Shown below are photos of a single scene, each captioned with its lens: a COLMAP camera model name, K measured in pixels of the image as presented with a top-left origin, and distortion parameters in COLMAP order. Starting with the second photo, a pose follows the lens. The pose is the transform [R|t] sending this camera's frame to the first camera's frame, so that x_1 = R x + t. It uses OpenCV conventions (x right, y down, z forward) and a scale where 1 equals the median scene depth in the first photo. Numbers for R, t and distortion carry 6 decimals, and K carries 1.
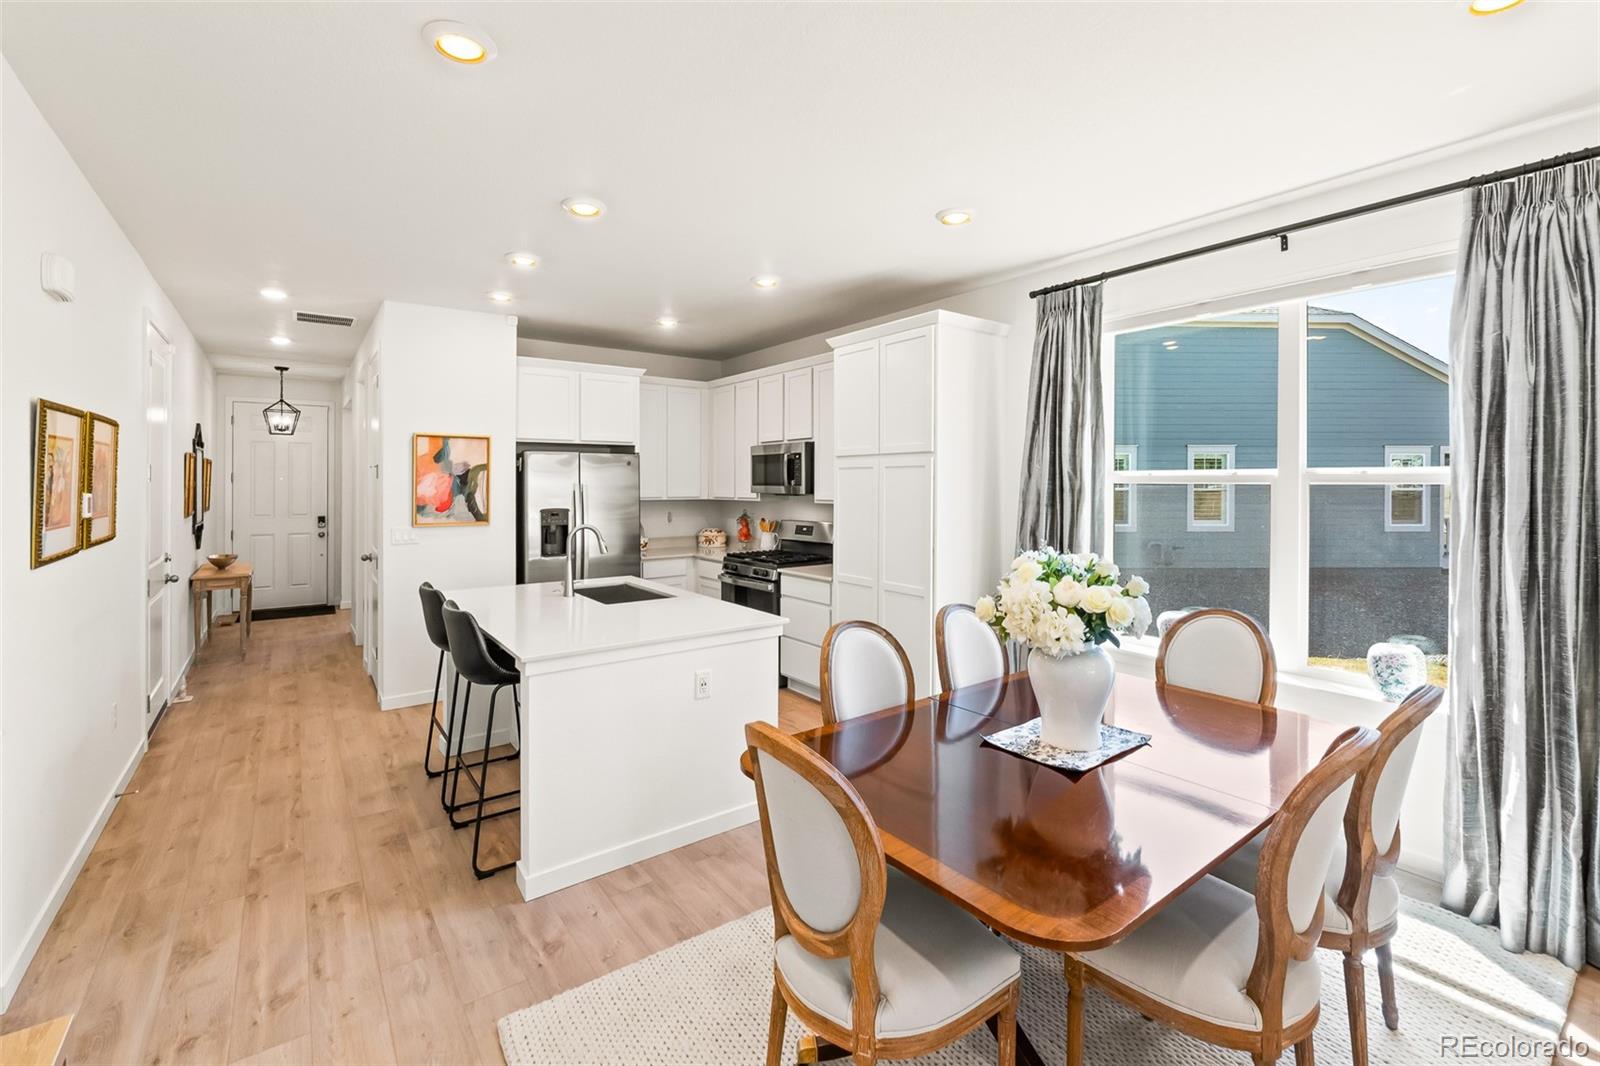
lens RADIAL K [[691.8, 0, 801.6], [0, 691.8, 483.5], [0, 0, 1]] dist [-0.002940, -0.000143]
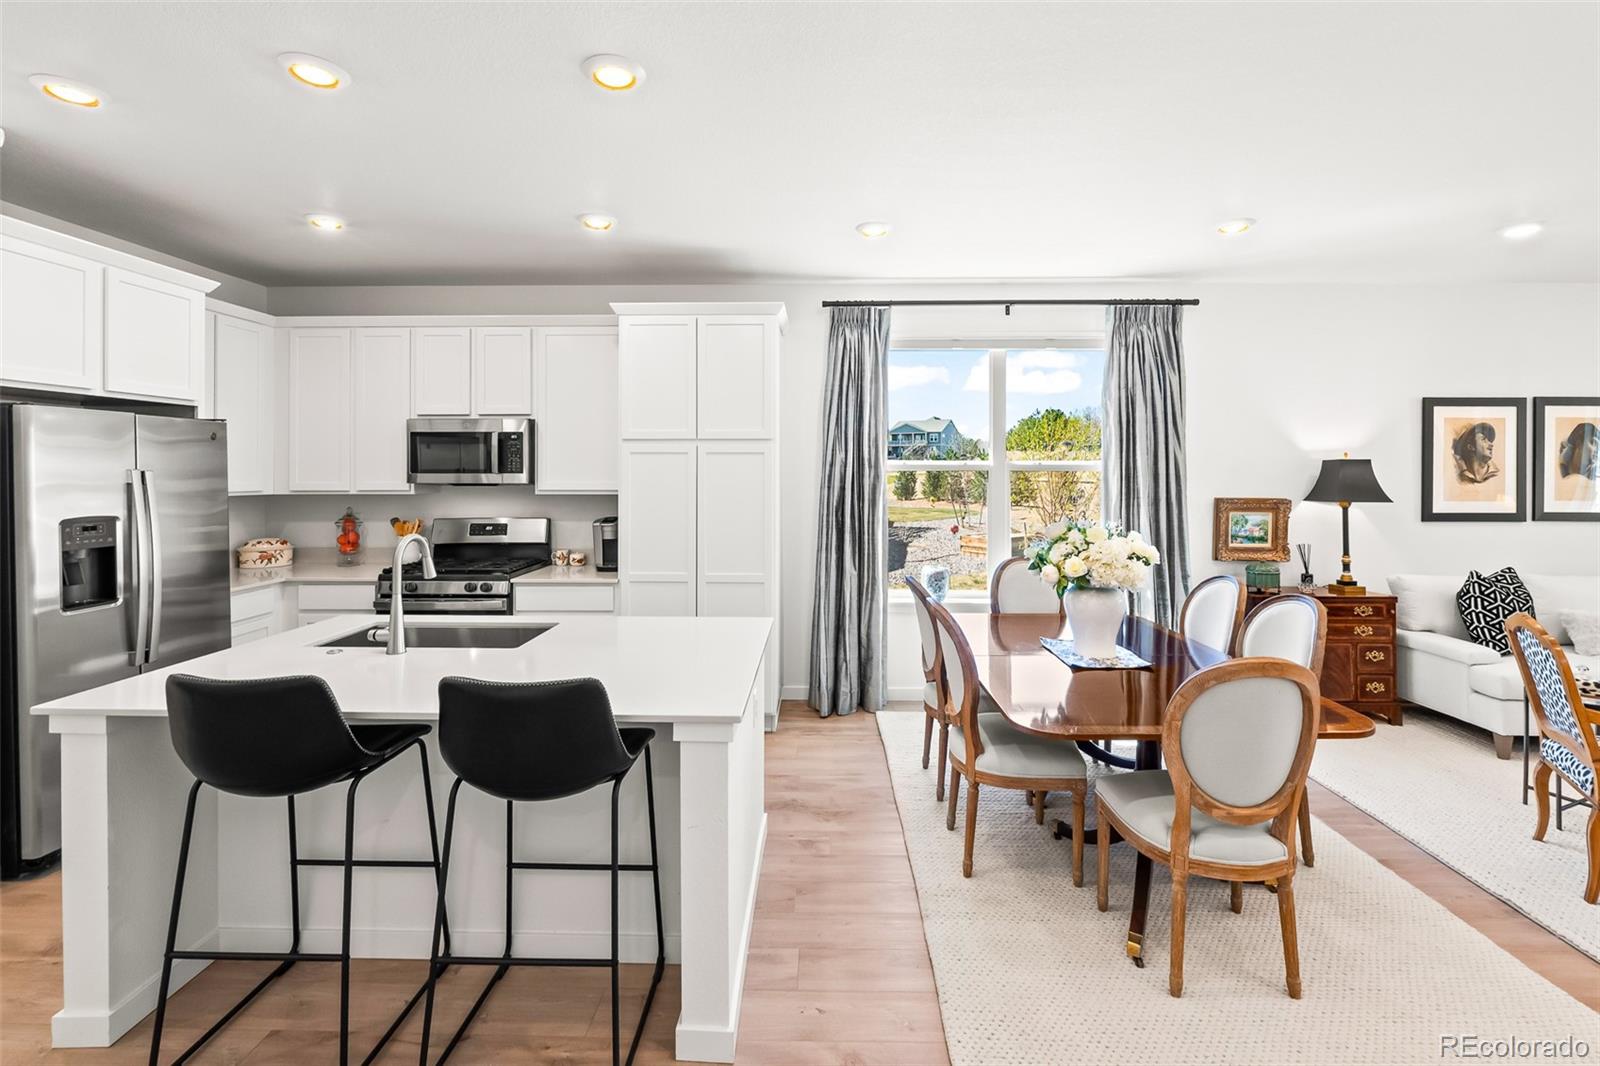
lens RADIAL K [[694.7, 0, 812.2], [0, 694.7, 467.4], [0, 0, 1]] dist [-0.003140, -0.000858]
pose [[0.610186, 0.004853, 0.792244, -0.437975], [0.000139, 0.999981, -0.006233, 0.001726], [-0.792259, 0.003913, 0.610173, 0.241824]]
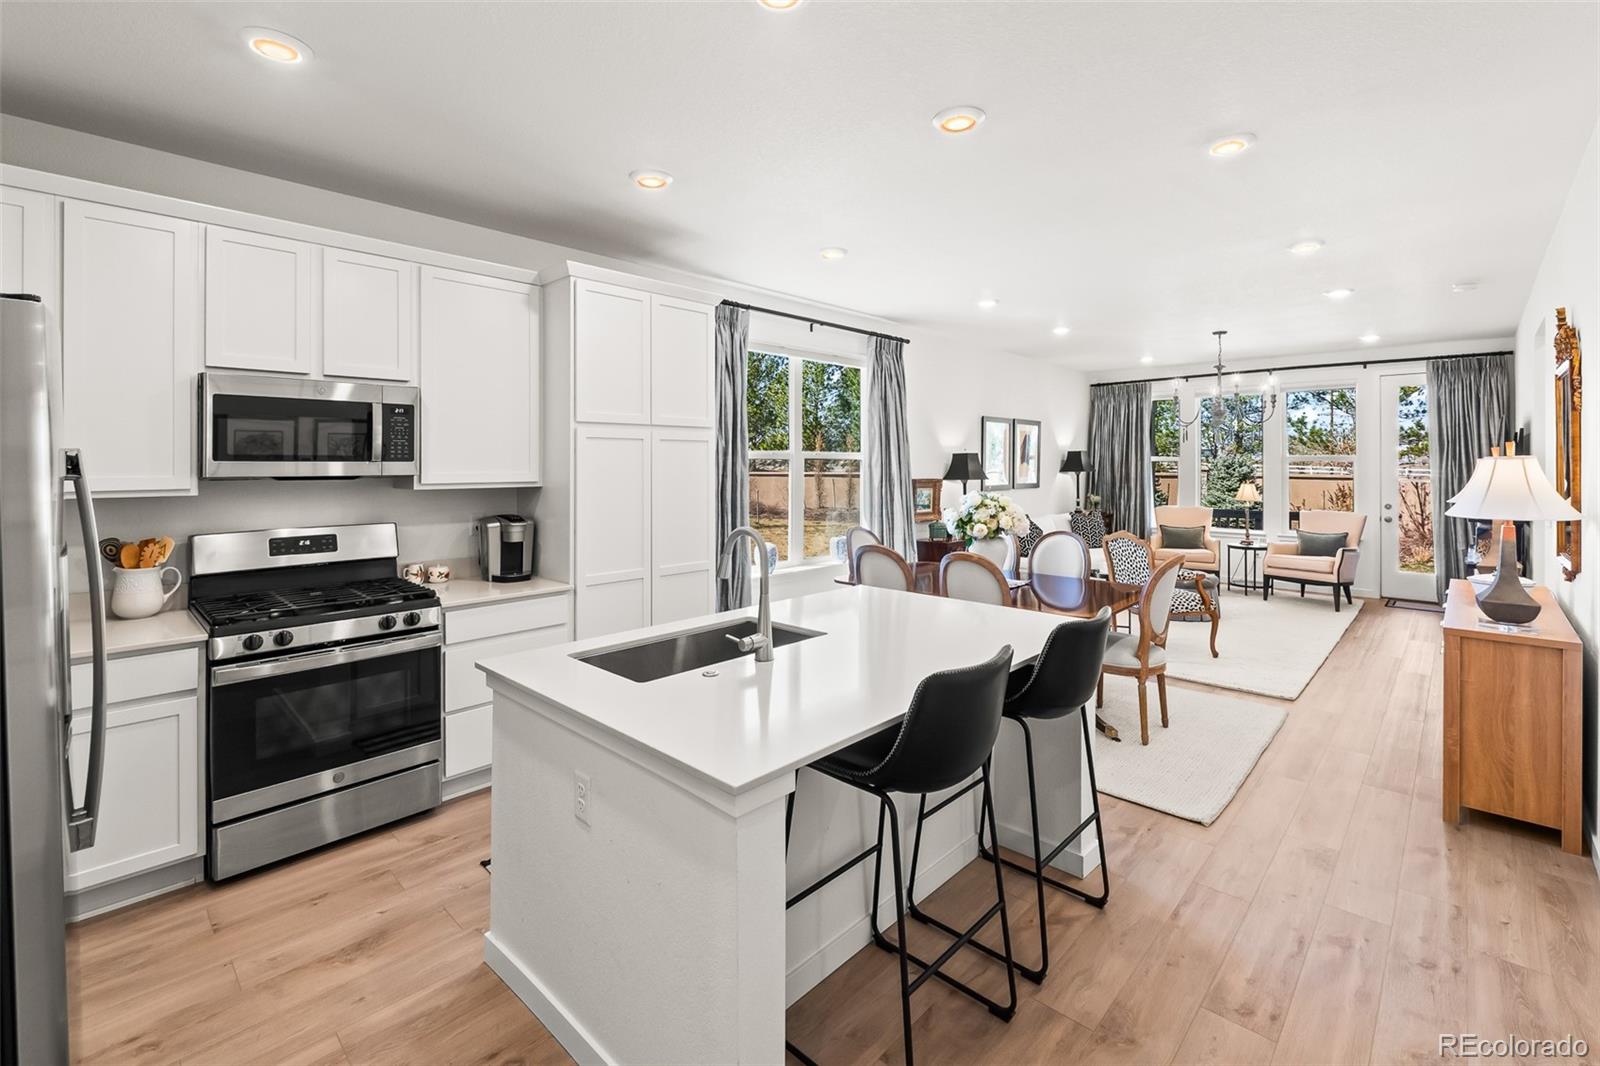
lens RADIAL K [[700.7, 0, 806.0], [0, 700.7, 461.5], [0, 0, 1]] dist [-0.004330, -0.000228]
pose [[-0.172350, 0.002168, 0.985033, -0.652410], [0.001496, 0.999997, -0.001939, 0.005233], [-0.985035, 0.001139, -0.172353, 0.778482]]
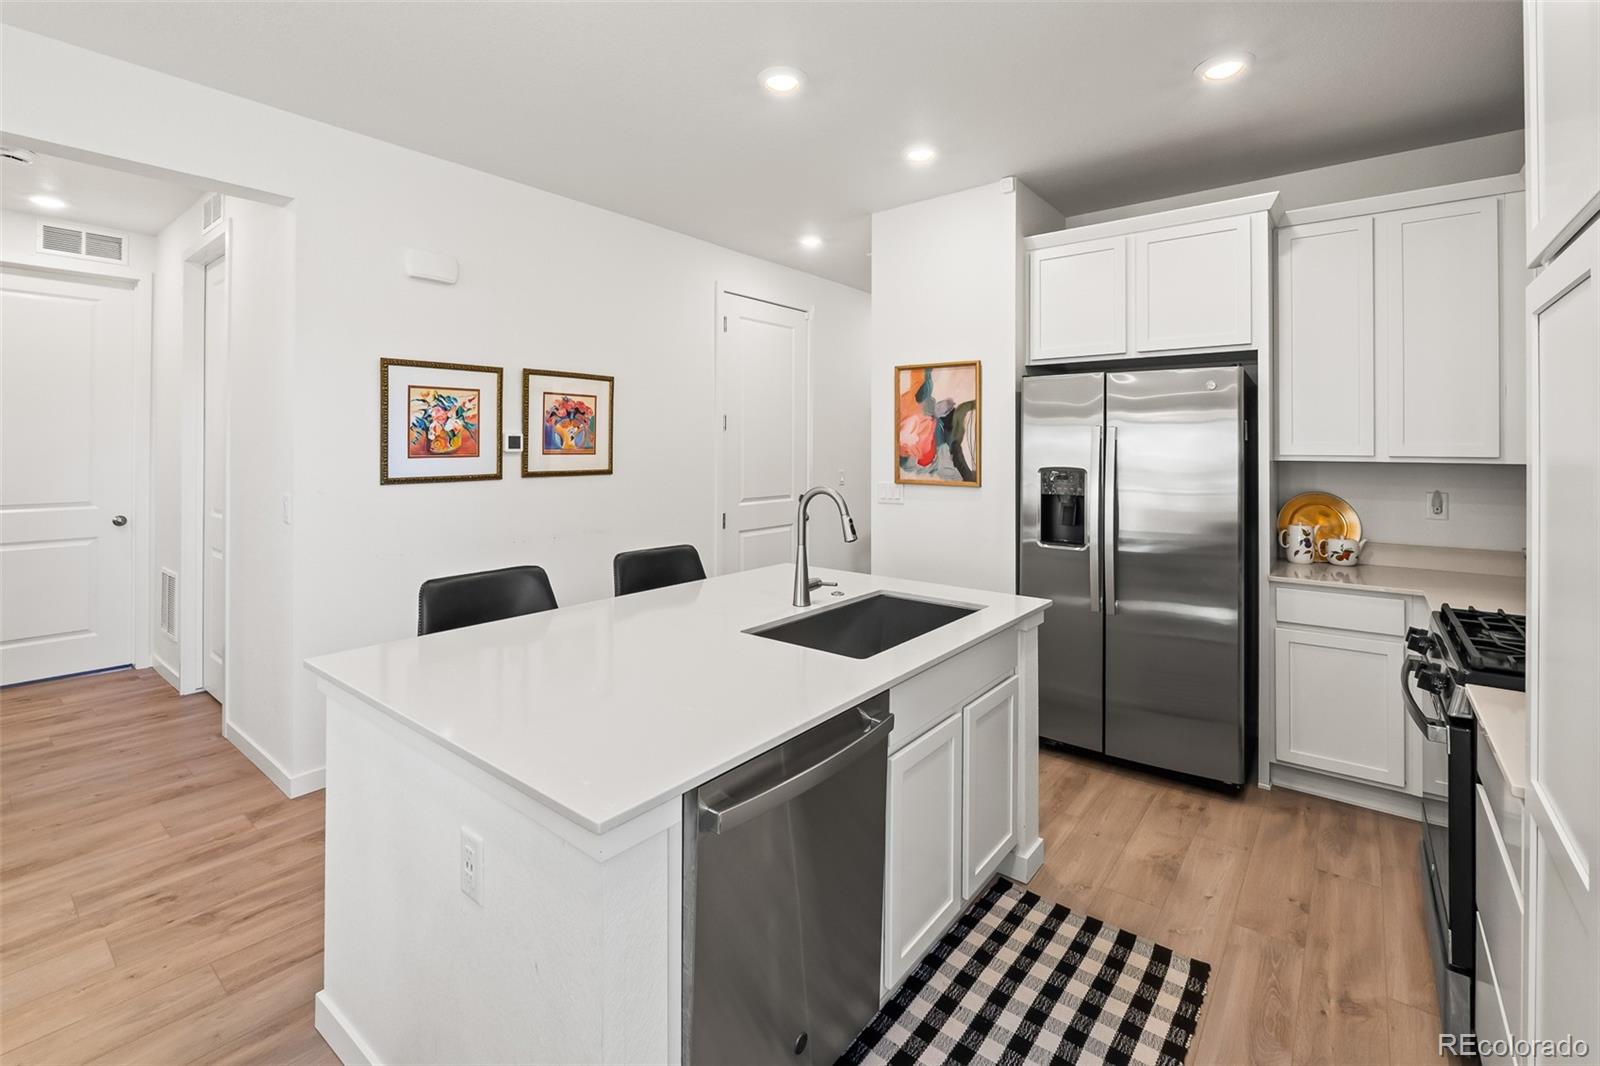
lens RADIAL K [[712.6, 0, 805.7], [0, 712.6, 443.7], [0, 0, 1]] dist [-0.002038, -0.000260]
pose [[0.258510, -0.003144, -0.966003, 0.190432], [-0.005863, 0.999971, -0.004823, 0.019428], [0.965991, 0.006911, 0.258484, 0.617967]]
